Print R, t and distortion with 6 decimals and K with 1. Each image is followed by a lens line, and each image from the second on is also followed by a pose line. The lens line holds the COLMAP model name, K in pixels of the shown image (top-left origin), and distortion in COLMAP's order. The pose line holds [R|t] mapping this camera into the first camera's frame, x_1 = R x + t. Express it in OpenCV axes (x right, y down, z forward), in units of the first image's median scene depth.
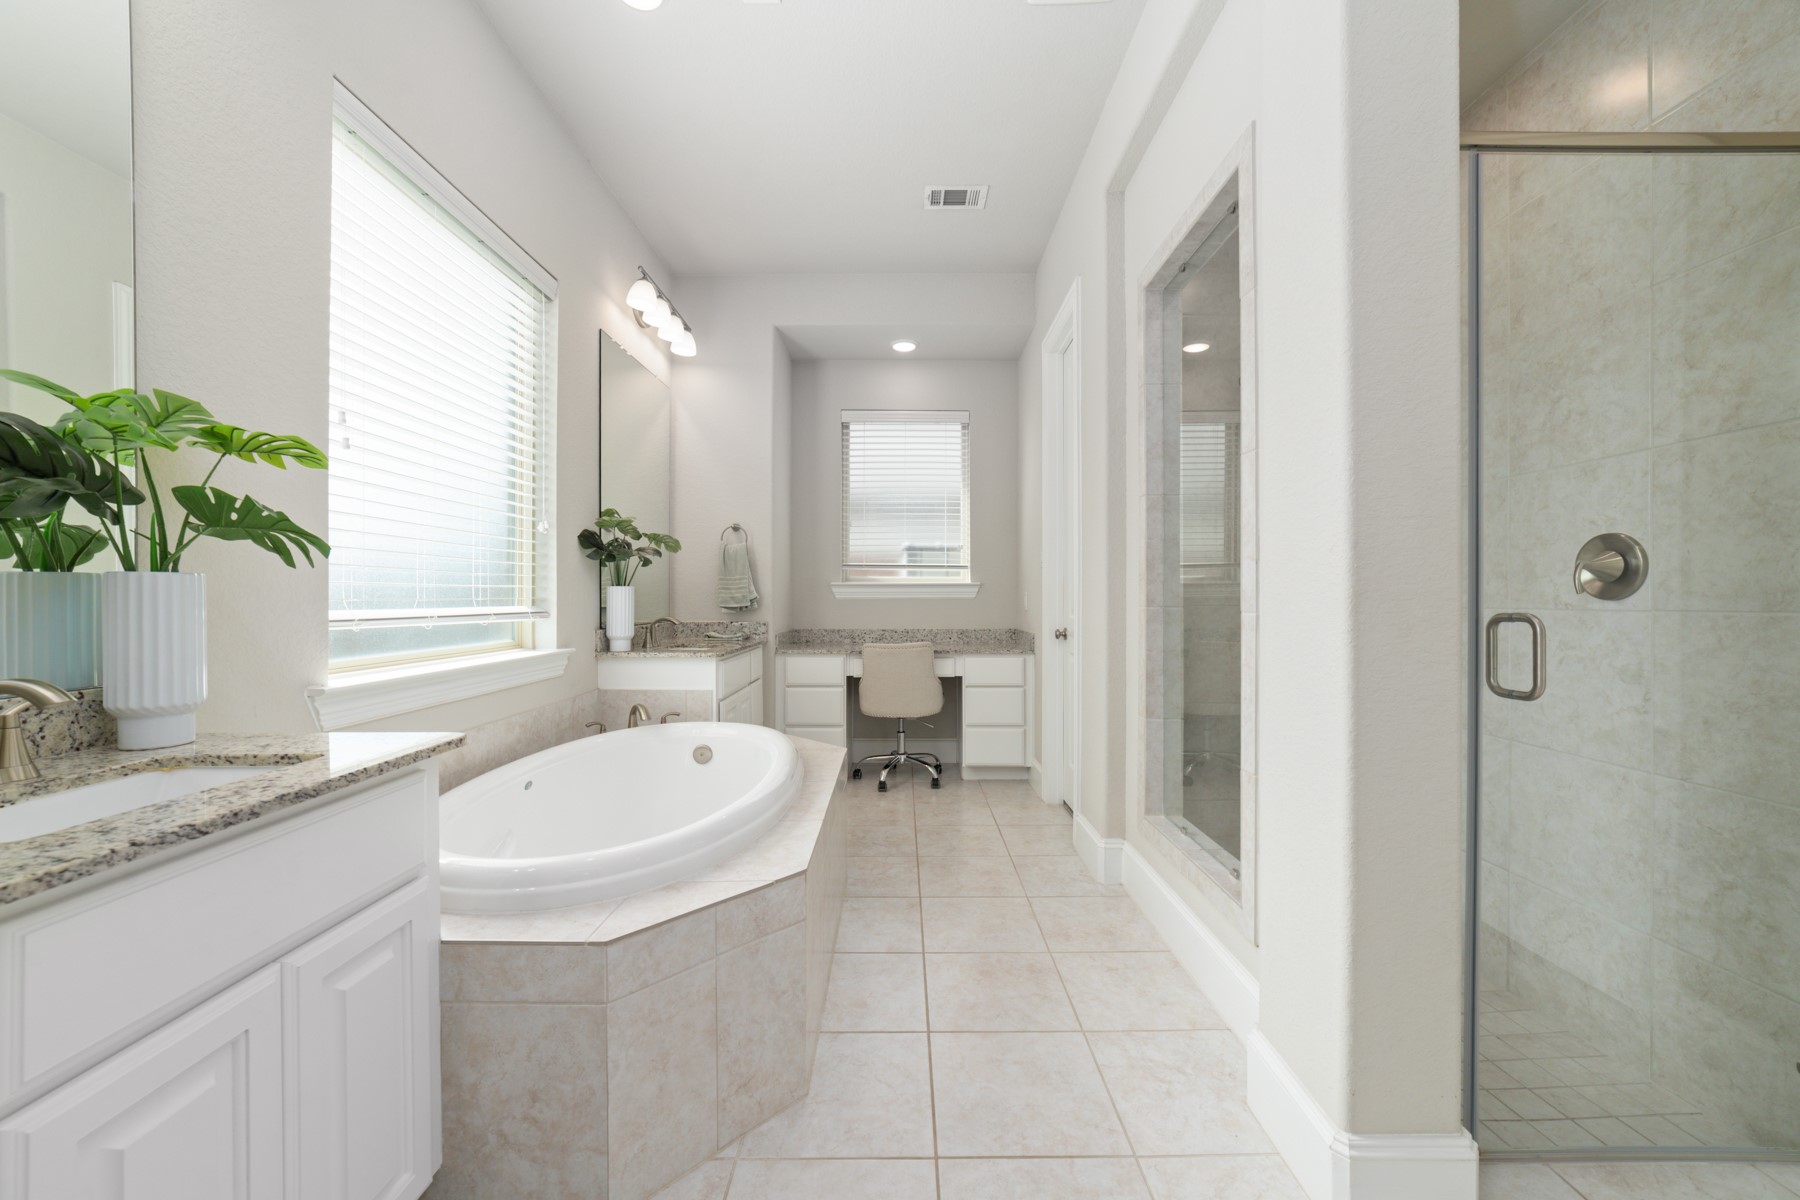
lens RADIAL K [[693.4, 0, 899.1], [0, 693.4, 601.9], [0, 0, 1]] dist [-0.010800, 0.002409]
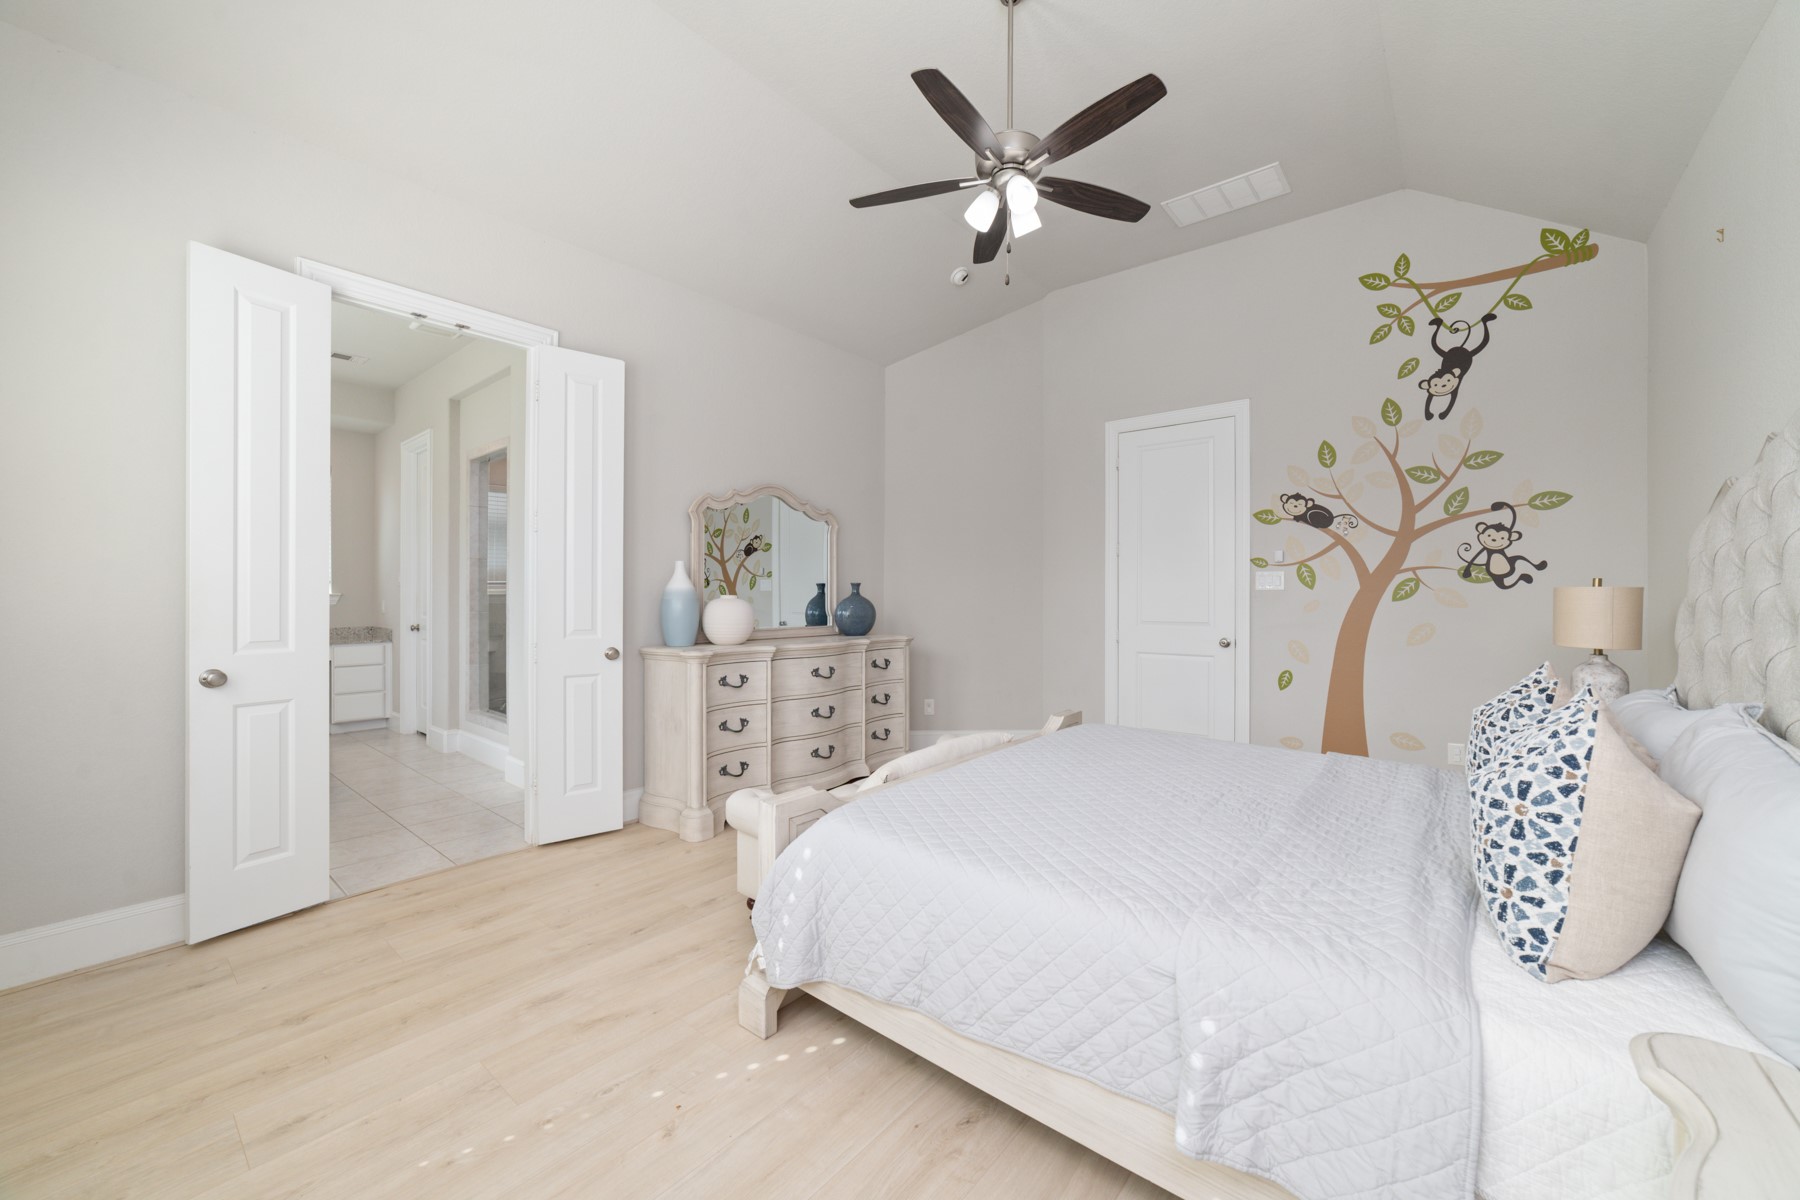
lens RADIAL K [[693.4, 0, 901.1], [0, 693.4, 597.3], [0, 0, 1]] dist [-0.010800, 0.002409]
pose [[0.640088, -0.000379, 0.768302, -0.309043], [0.000985, 0.999999, -0.000328, -0.025752], [-0.768301, 0.000967, 0.640088, -1.001821]]
